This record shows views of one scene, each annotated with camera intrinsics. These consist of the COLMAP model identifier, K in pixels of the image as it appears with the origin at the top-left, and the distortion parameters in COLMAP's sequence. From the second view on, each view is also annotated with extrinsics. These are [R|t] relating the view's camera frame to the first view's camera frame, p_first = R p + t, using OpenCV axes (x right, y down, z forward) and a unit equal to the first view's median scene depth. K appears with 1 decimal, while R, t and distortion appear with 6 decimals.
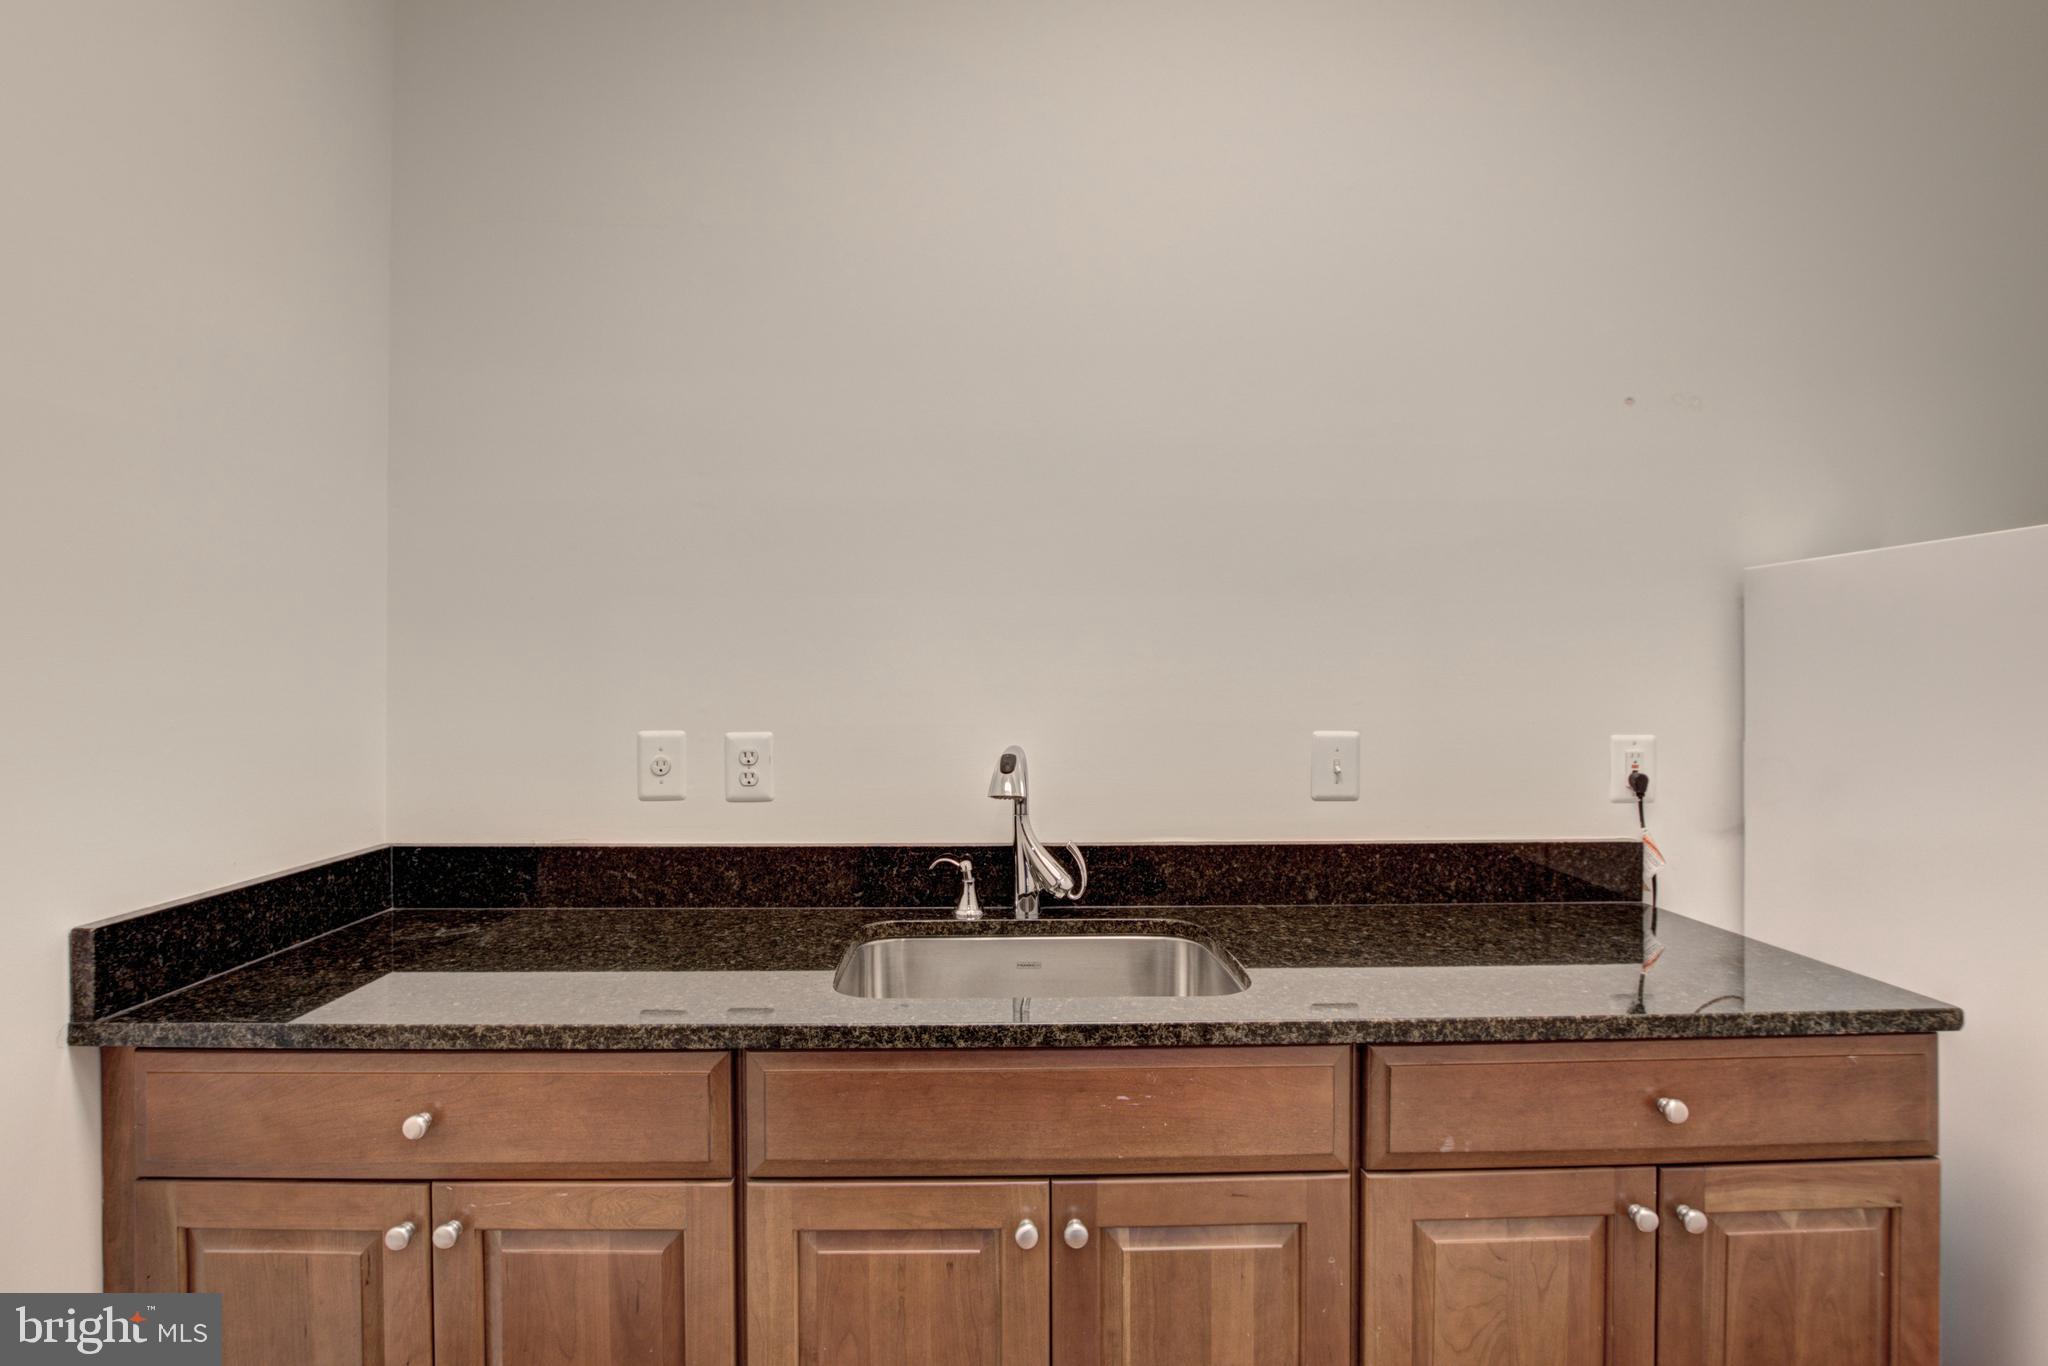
lens RADIAL K [[976.4, 0, 1019.7], [0, 976.4, 675.4], [0, 0, 1]] dist [-0.034051, 0.005714]
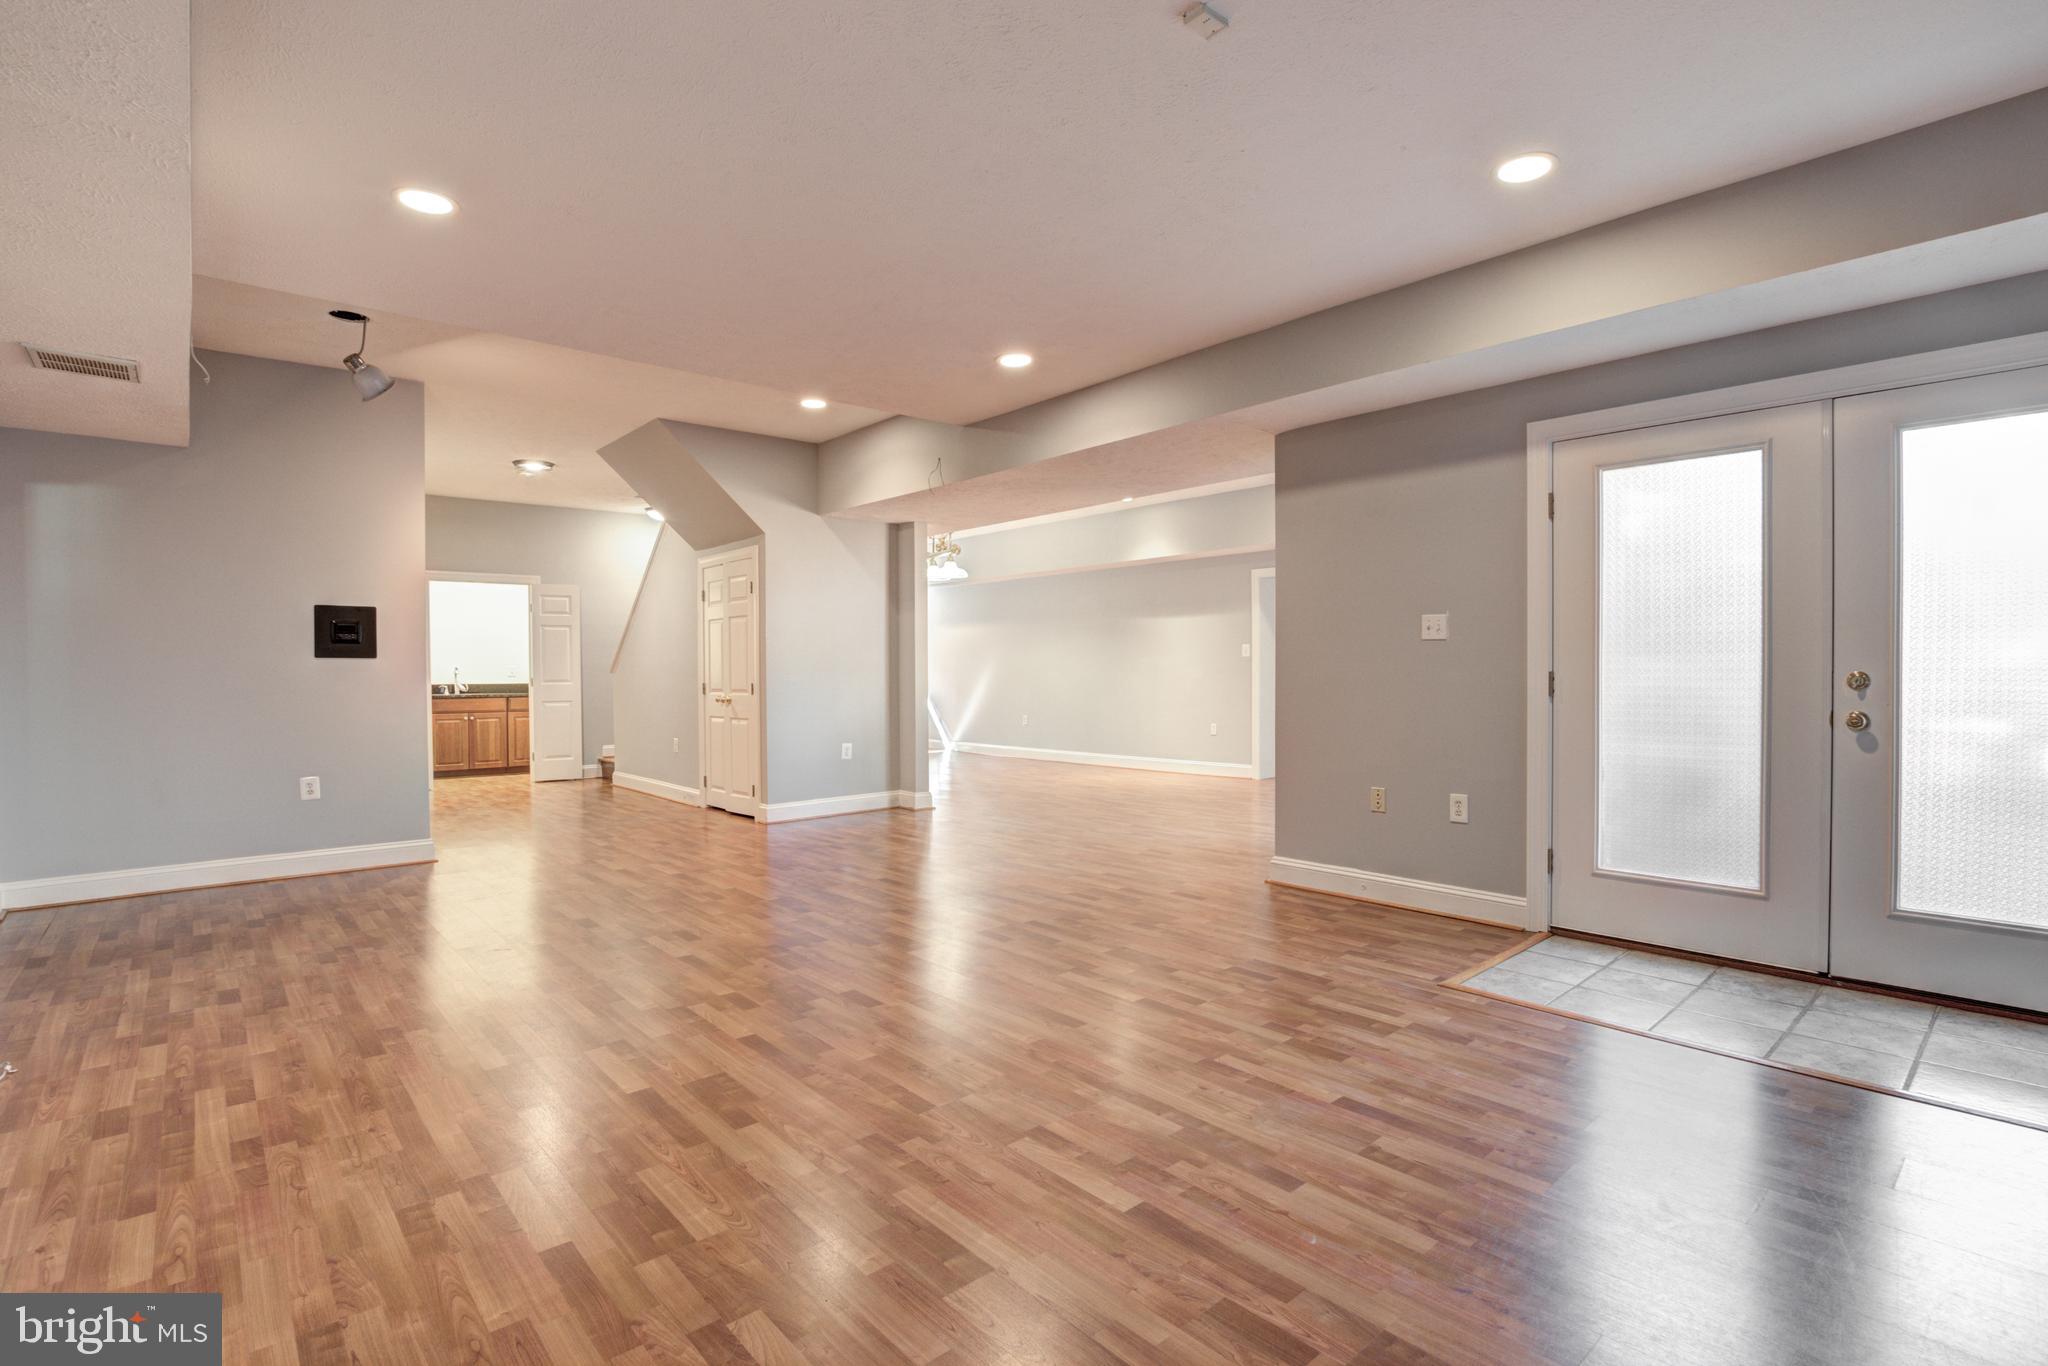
lens RADIAL K [[976.4, 0, 1056.8], [0, 976.4, 669.6], [0, 0, 1]] dist [-0.034051, 0.005714]
pose [[0.760366, -0.001947, 0.649492, -1.102071], [0.002868, 0.999996, -0.000361, 0.096725], [-0.649488, 0.002137, 0.760369, -6.314779]]
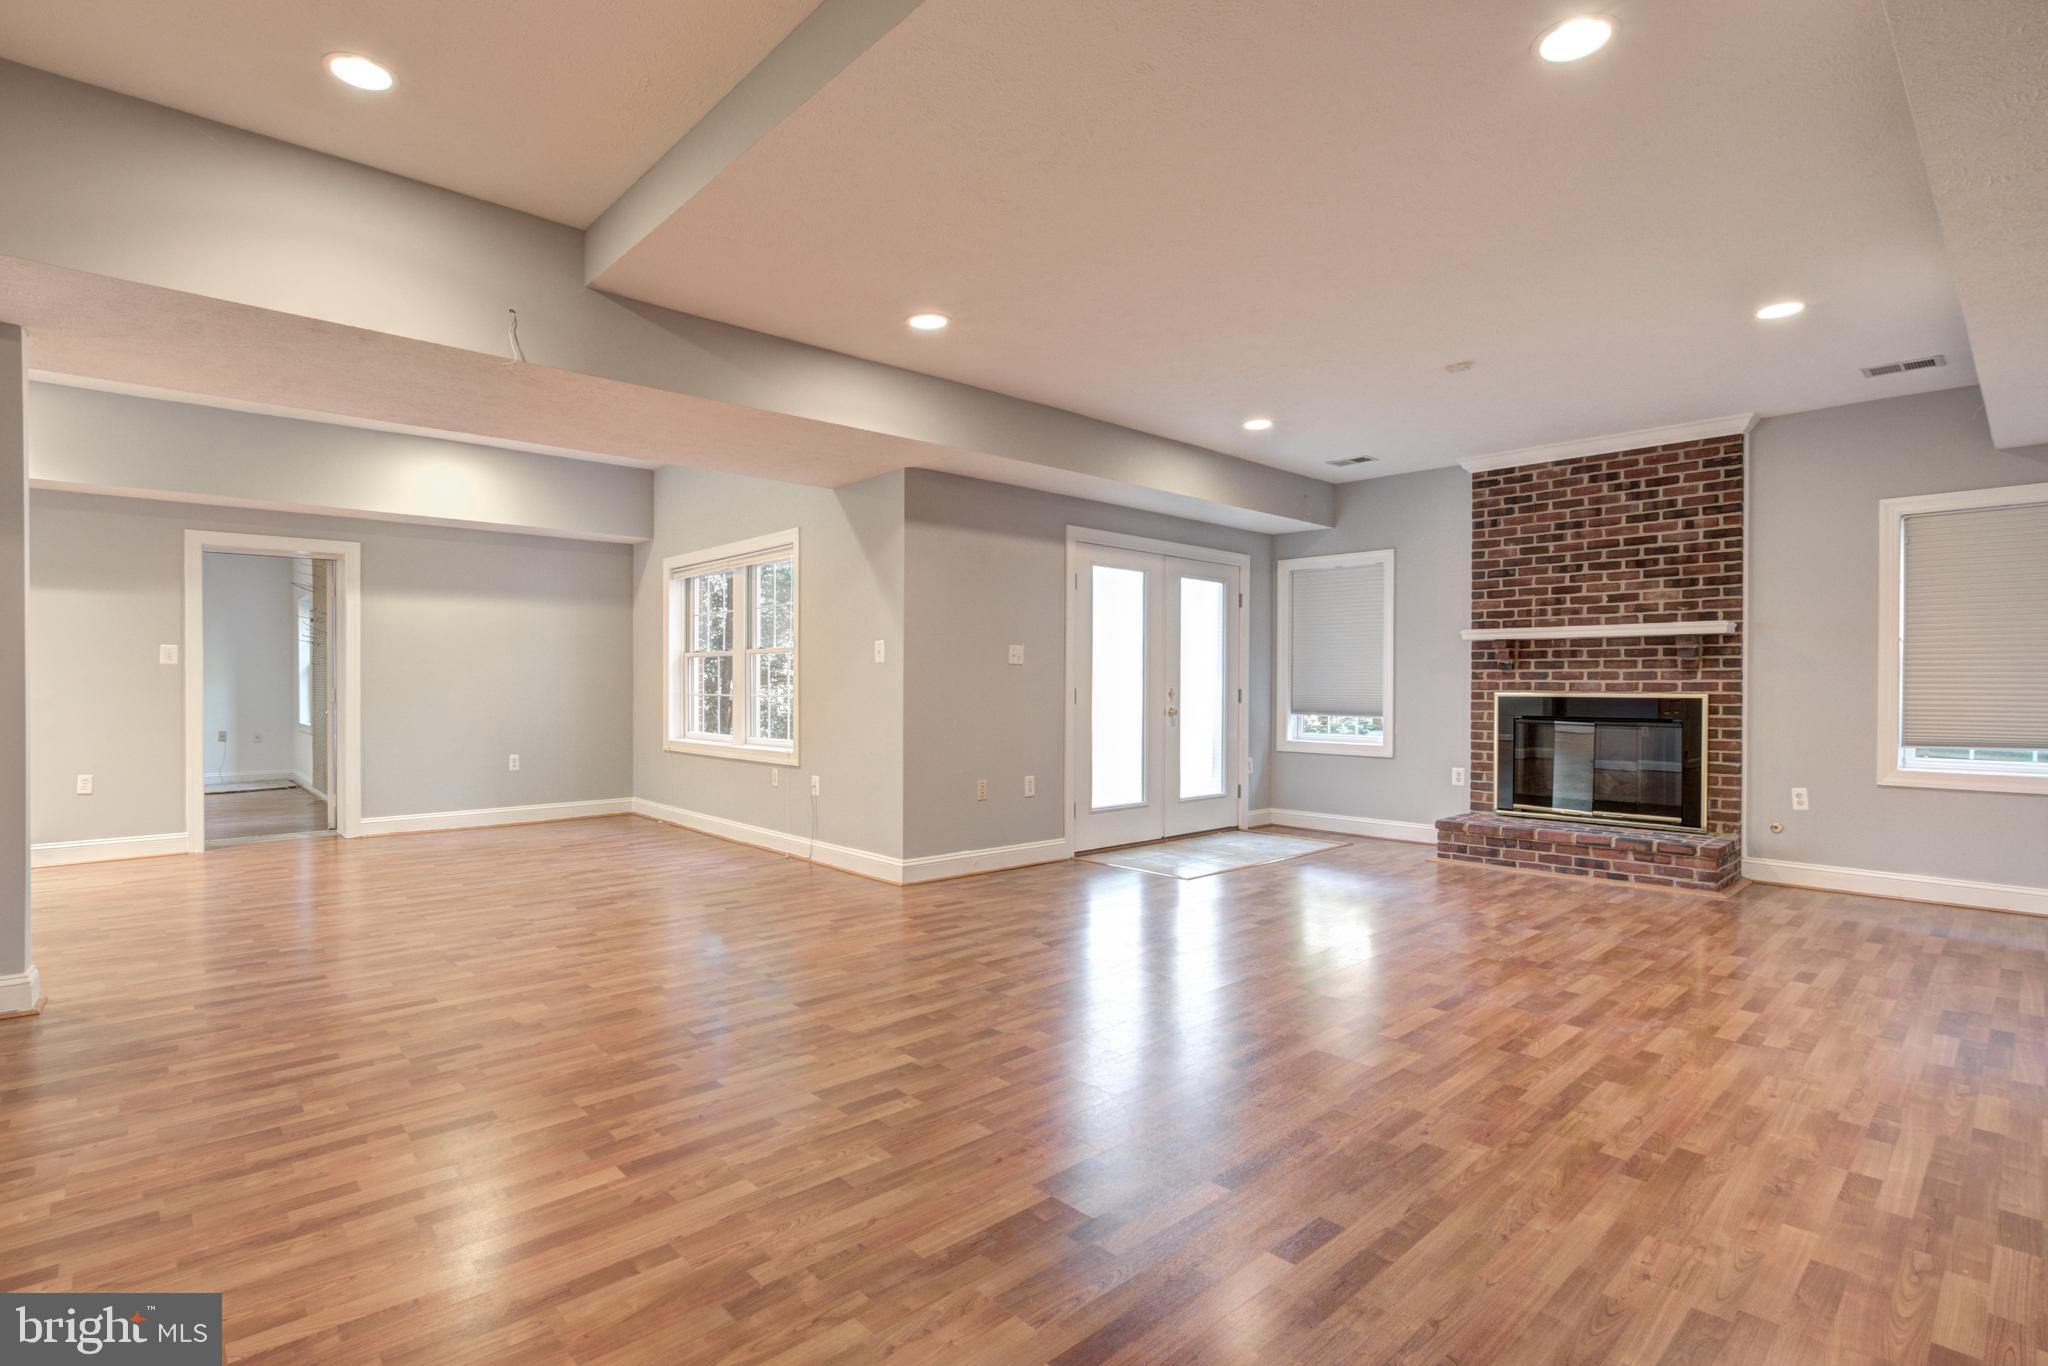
lens RADIAL K [[976.4, 0, 1023.8], [0, 976.4, 694.0], [0, 0, 1]] dist [-0.034051, 0.005714]
pose [[-0.656728, -0.006227, 0.754102, -1.325447], [-0.002837, 0.999979, 0.005786, 0.105623], [-0.754122, 0.001660, -0.656732, -2.631722]]
